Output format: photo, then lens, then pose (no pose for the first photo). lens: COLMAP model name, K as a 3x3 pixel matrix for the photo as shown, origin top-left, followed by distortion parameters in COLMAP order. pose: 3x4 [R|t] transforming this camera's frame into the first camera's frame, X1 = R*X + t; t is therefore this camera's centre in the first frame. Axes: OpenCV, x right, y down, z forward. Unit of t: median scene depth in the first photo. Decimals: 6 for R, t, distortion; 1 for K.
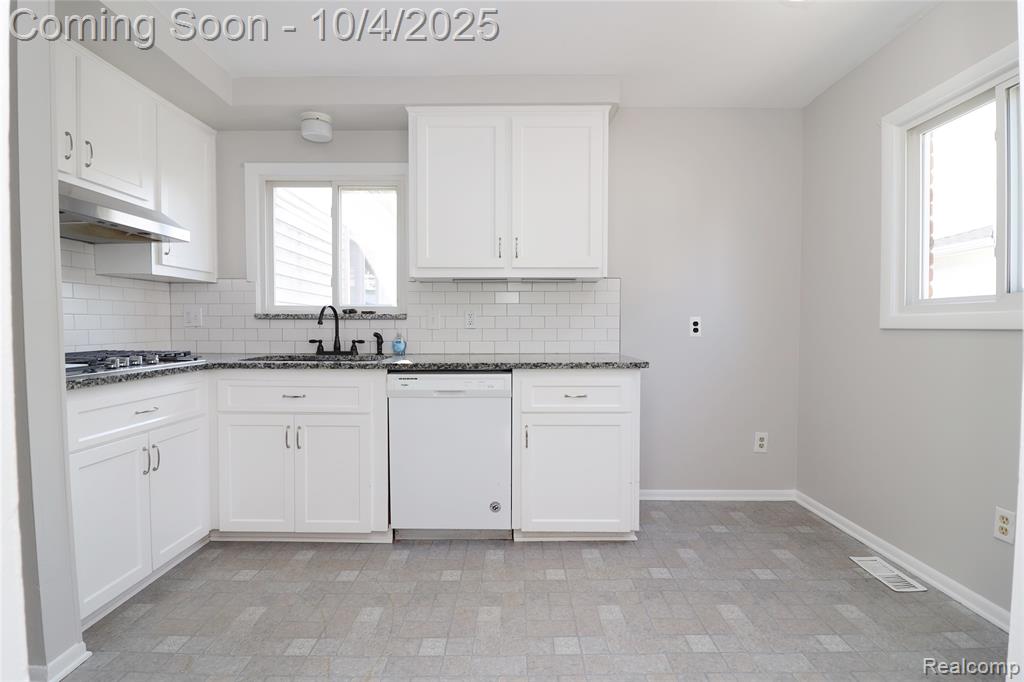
lens RADIAL K [[475.0, 0, 520.6], [0, 475.0, 332.9], [0, 0, 1]] dist [-0.003502, -0.007945]
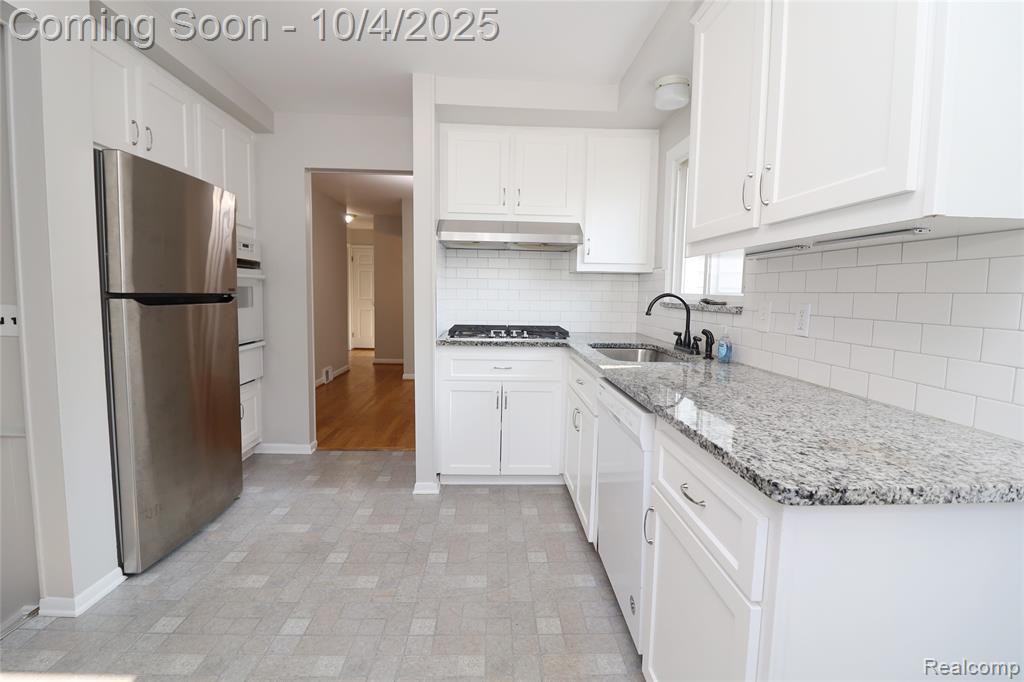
lens RADIAL K [[475.0, 0, 511.7], [0, 475.0, 337.0], [0, 0, 1]] dist [-0.003502, -0.007945]
pose [[0.030216, 0.096077, -0.994915, 0.553878], [-0.035731, 0.994837, 0.094985, -0.060490], [0.998905, 0.032679, 0.033492, 0.781103]]
